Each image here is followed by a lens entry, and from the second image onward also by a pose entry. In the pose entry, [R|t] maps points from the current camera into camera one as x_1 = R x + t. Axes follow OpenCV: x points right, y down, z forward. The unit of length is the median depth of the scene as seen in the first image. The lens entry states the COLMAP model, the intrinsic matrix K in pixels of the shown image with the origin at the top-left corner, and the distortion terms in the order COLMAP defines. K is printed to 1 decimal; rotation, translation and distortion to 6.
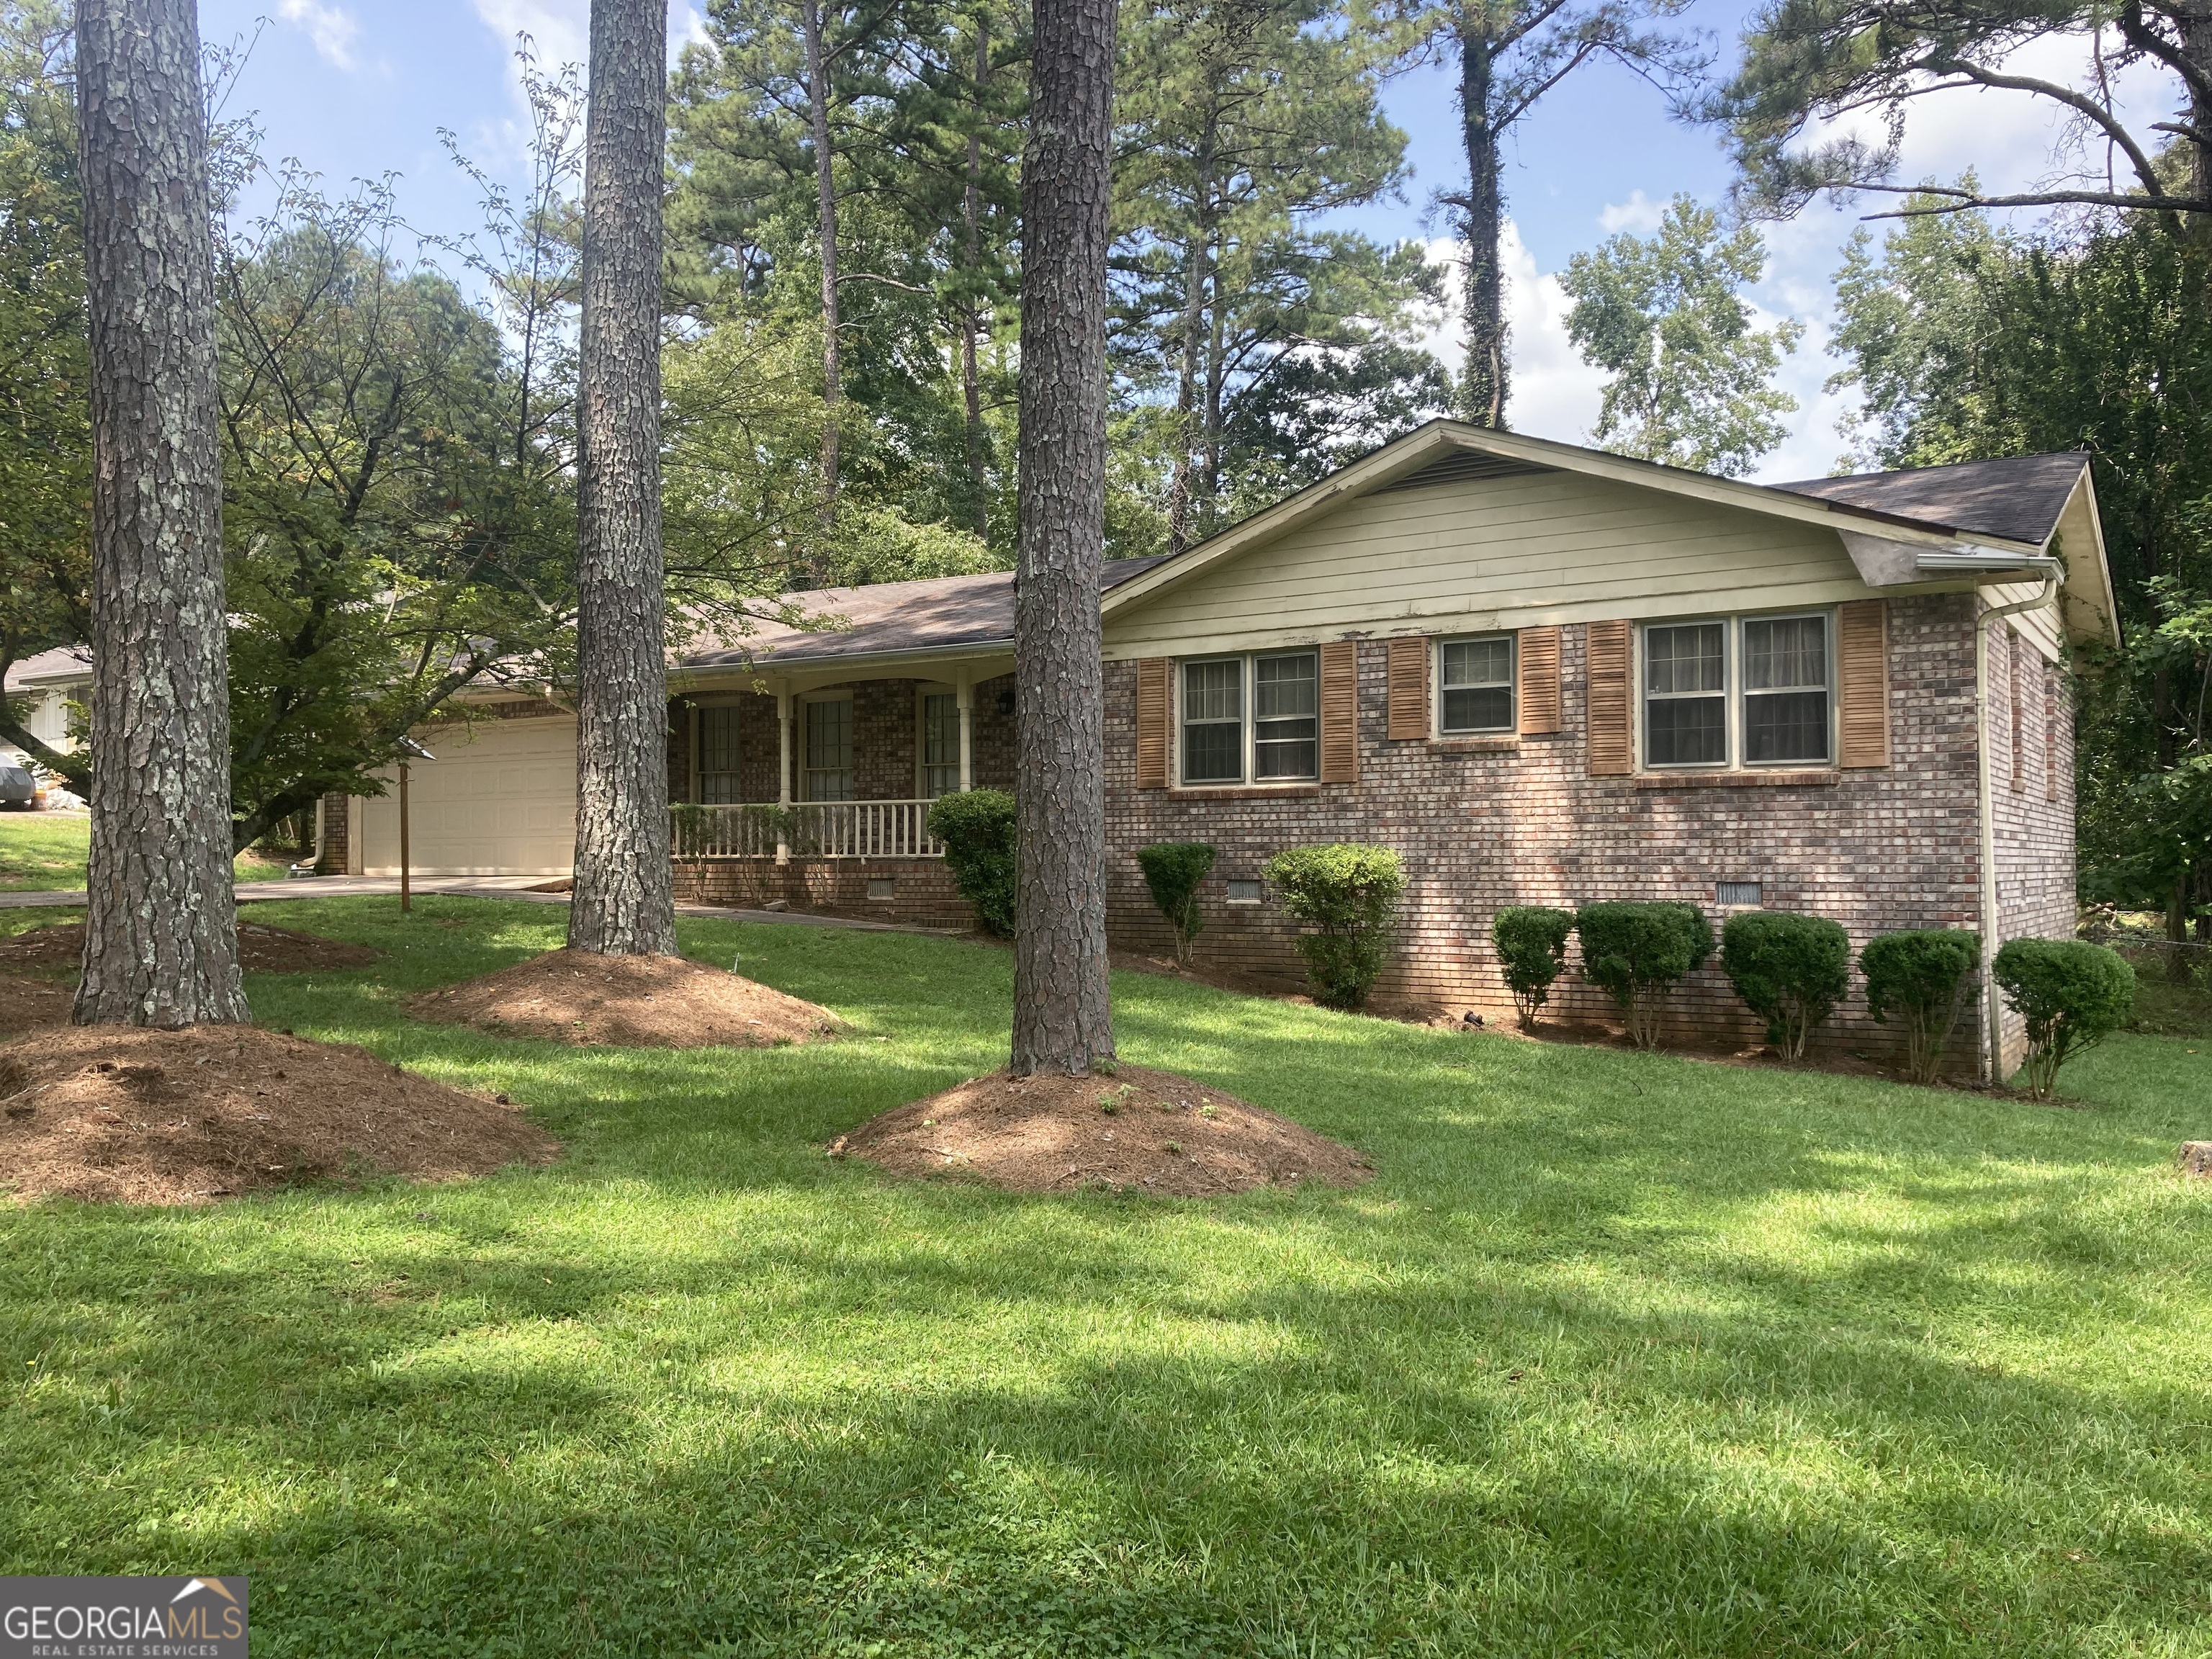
lens RADIAL K [[1824.4, 0, 1090.9], [0, 1824.4, 822.8], [0, 0, 1]] dist [0.029420, -0.025705]
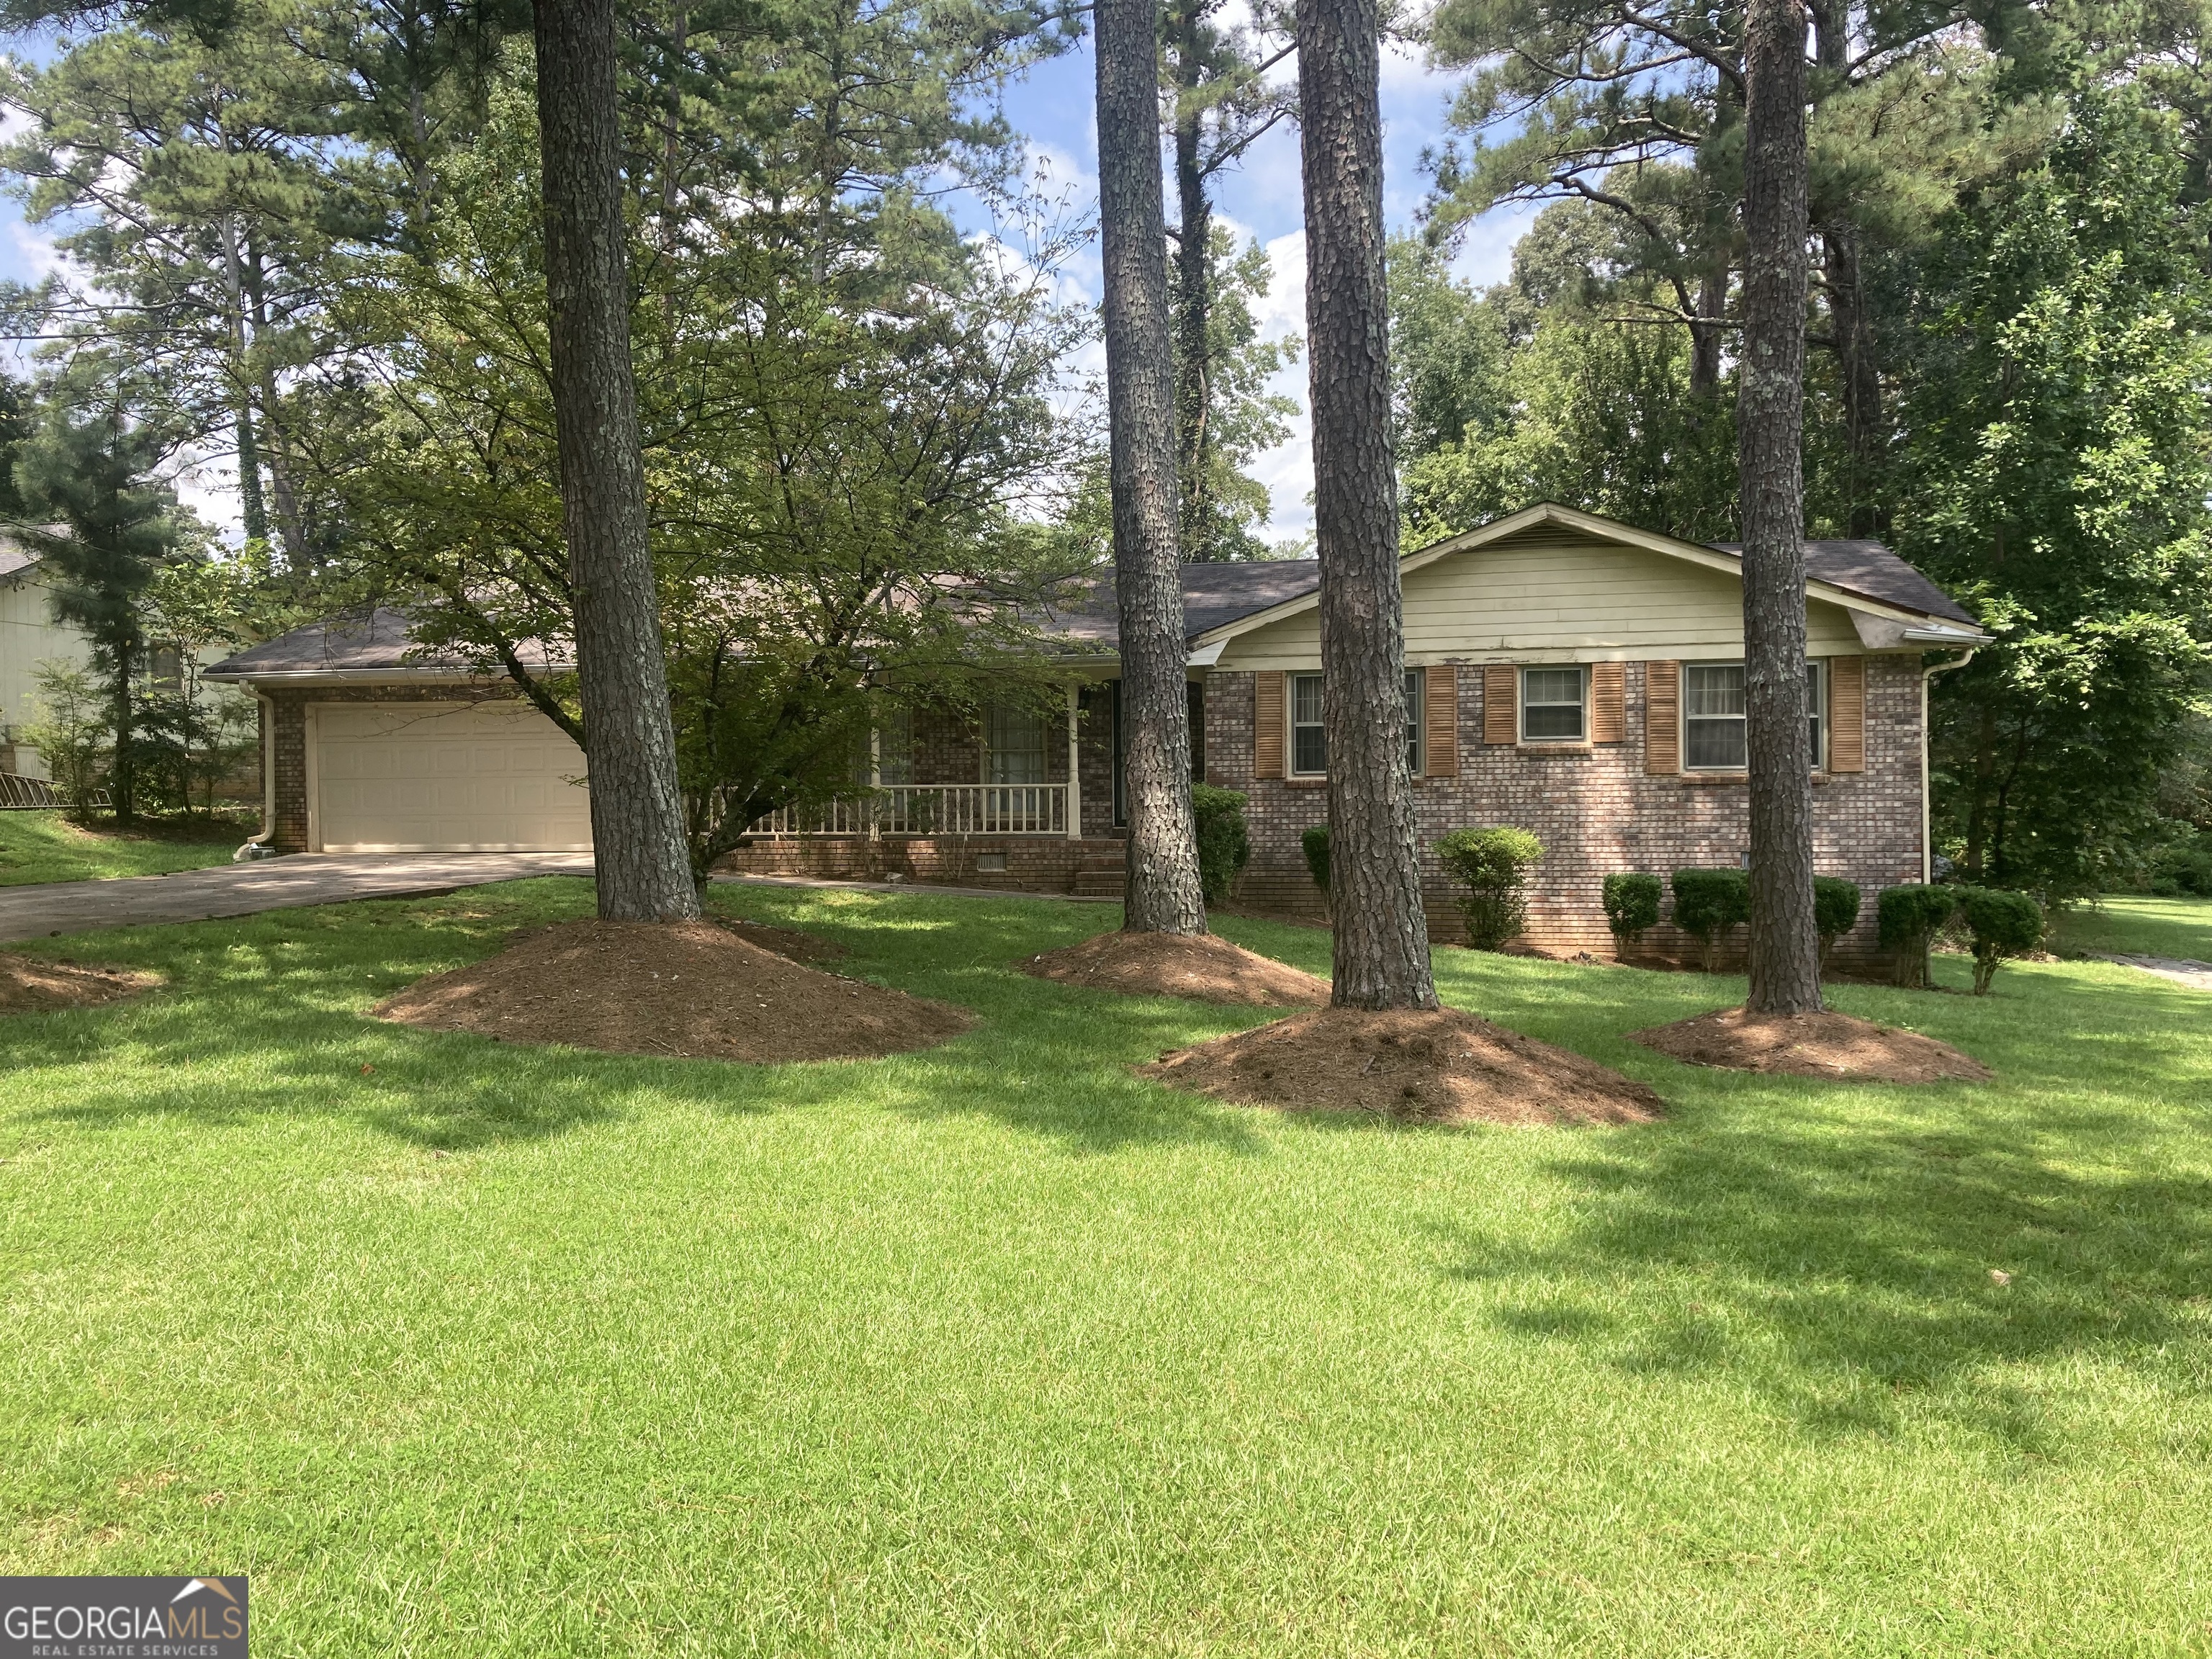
lens RADIAL K [[1824.4, 0, 1094.7], [0, 1824.4, 832.6], [0, 0, 1]] dist [0.029420, -0.025705]
pose [[0.923072, -0.015339, 0.384322, -0.604700], [-0.002315, 0.998965, 0.045432, -0.041509], [-0.384621, -0.042827, 0.922081, -0.093662]]
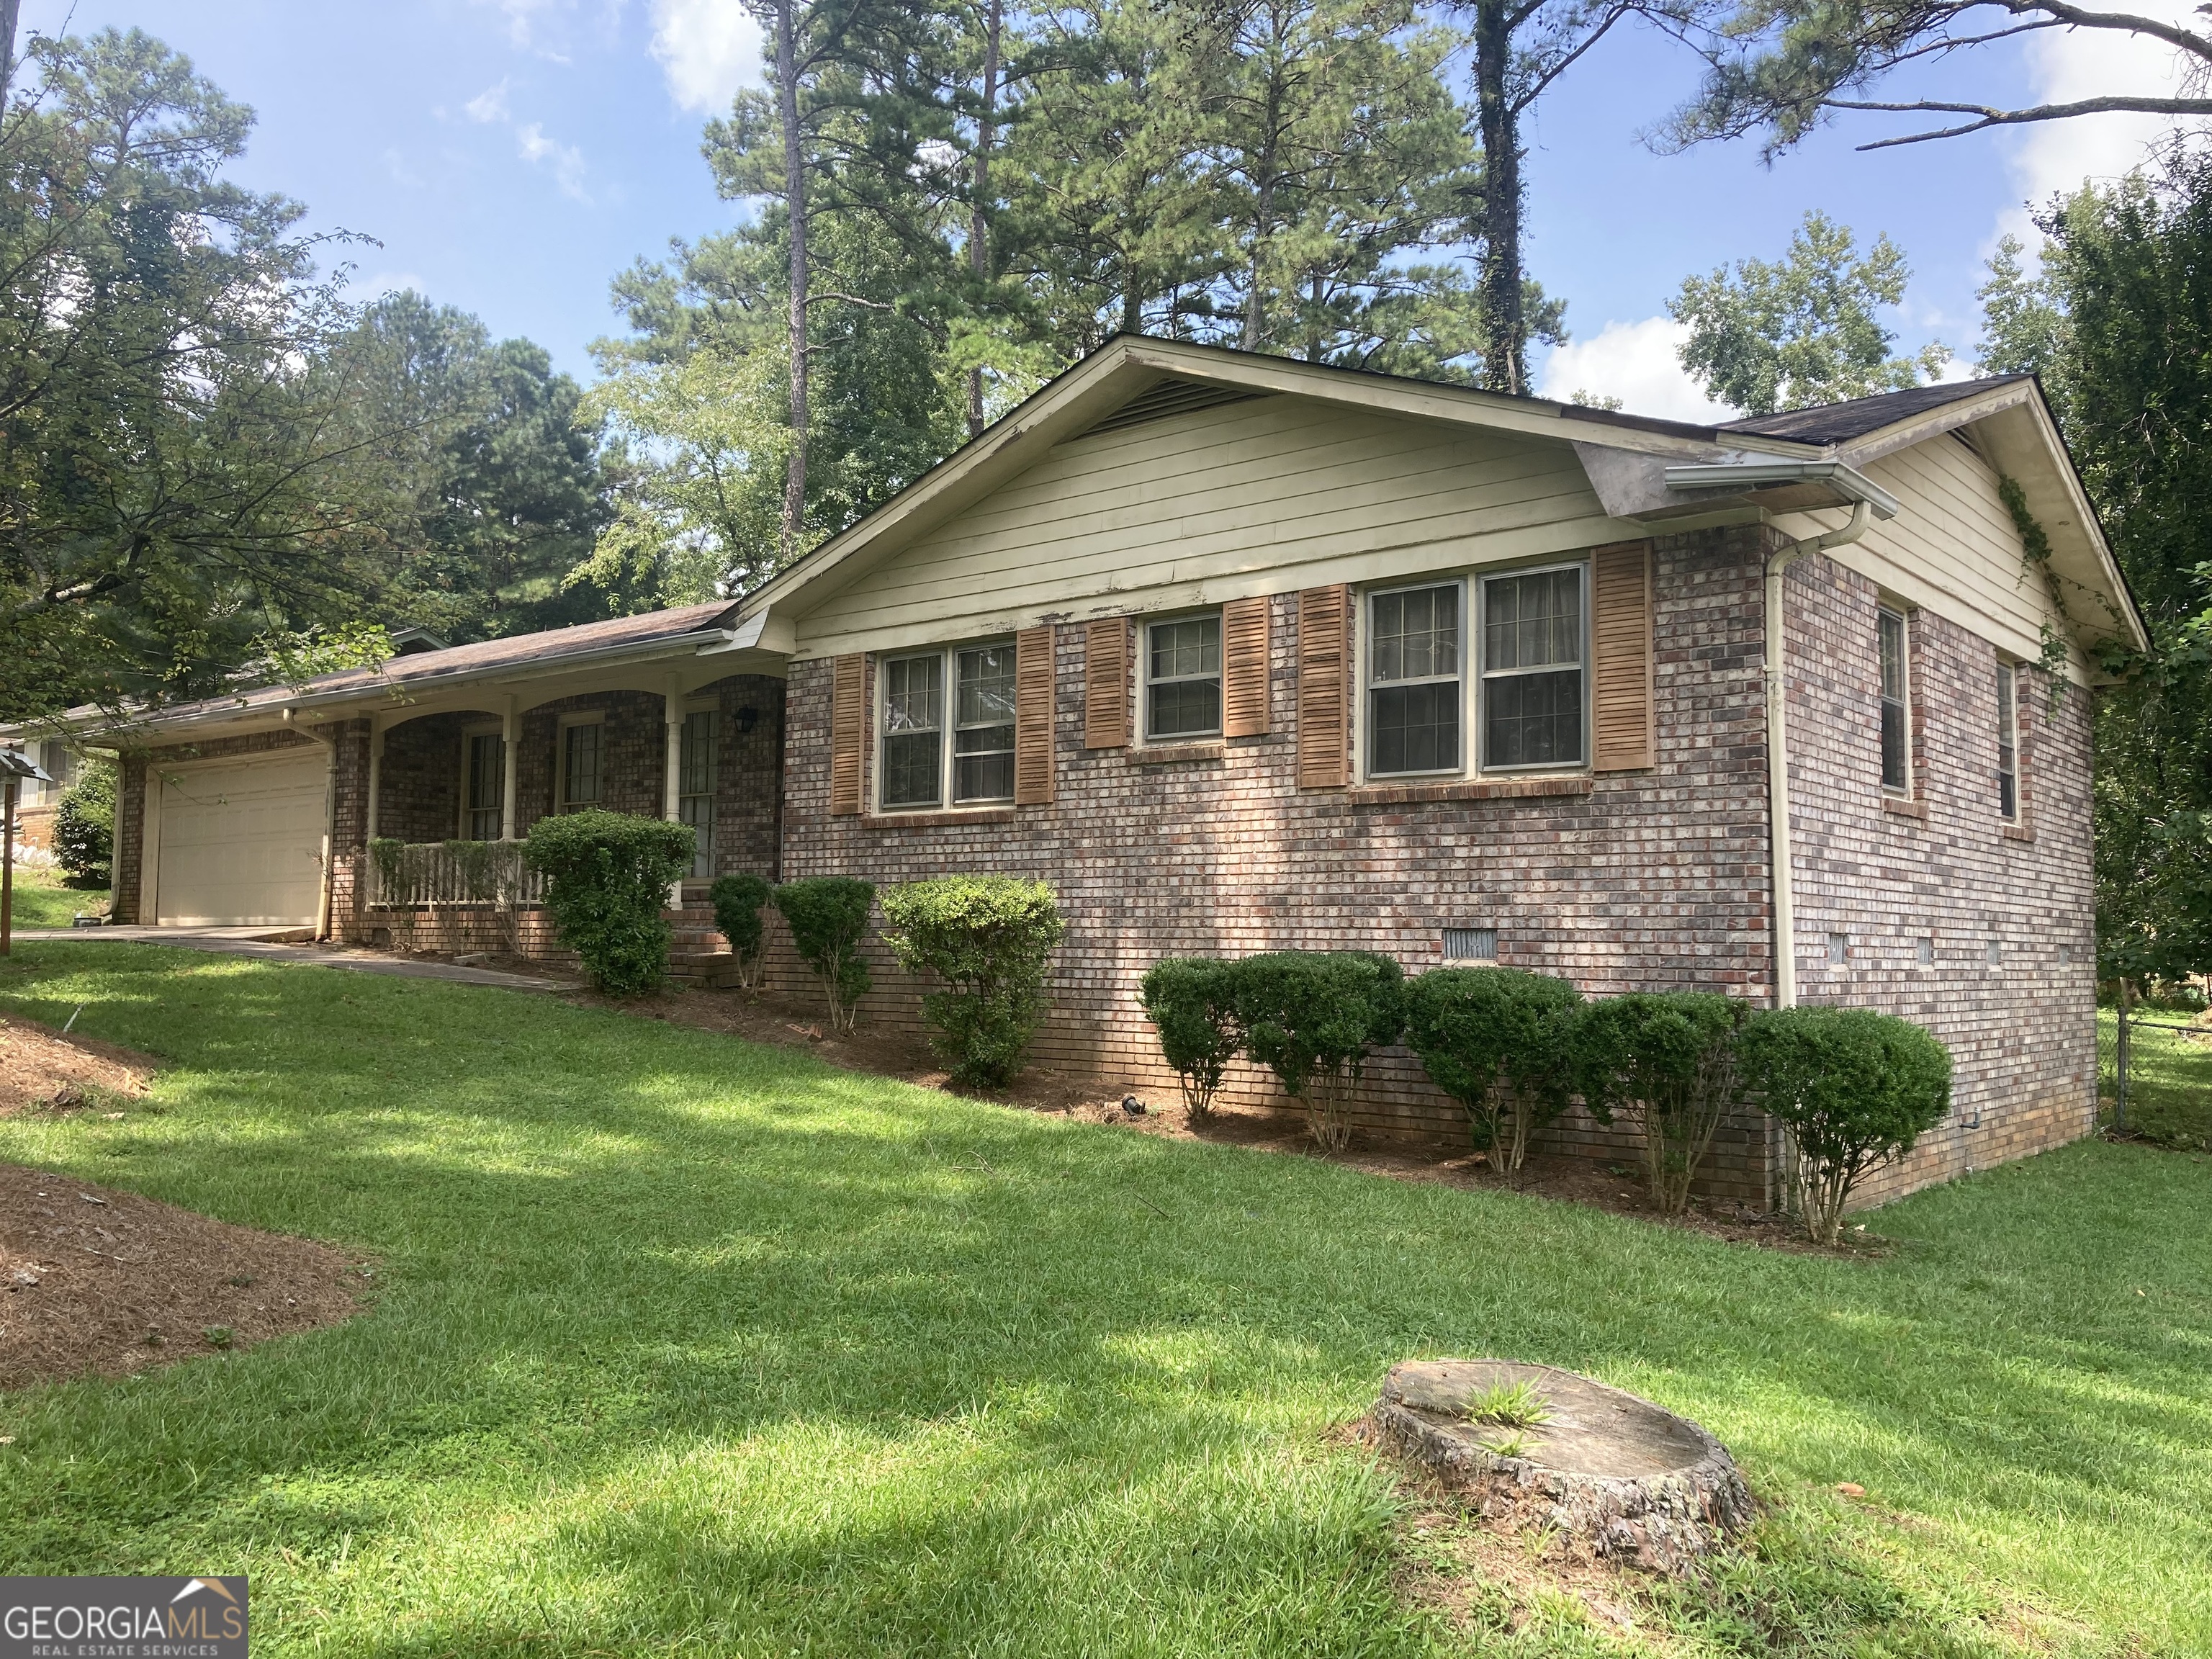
lens RADIAL K [[1824.4, 0, 1098.5], [0, 1824.4, 835.6], [0, 0, 1]] dist [0.029420, -0.025705]
pose [[0.993151, 0.006244, -0.116668, 0.266680], [-0.010936, 0.999155, -0.039626, 0.023604], [0.116322, 0.040631, 0.992380, 0.228045]]
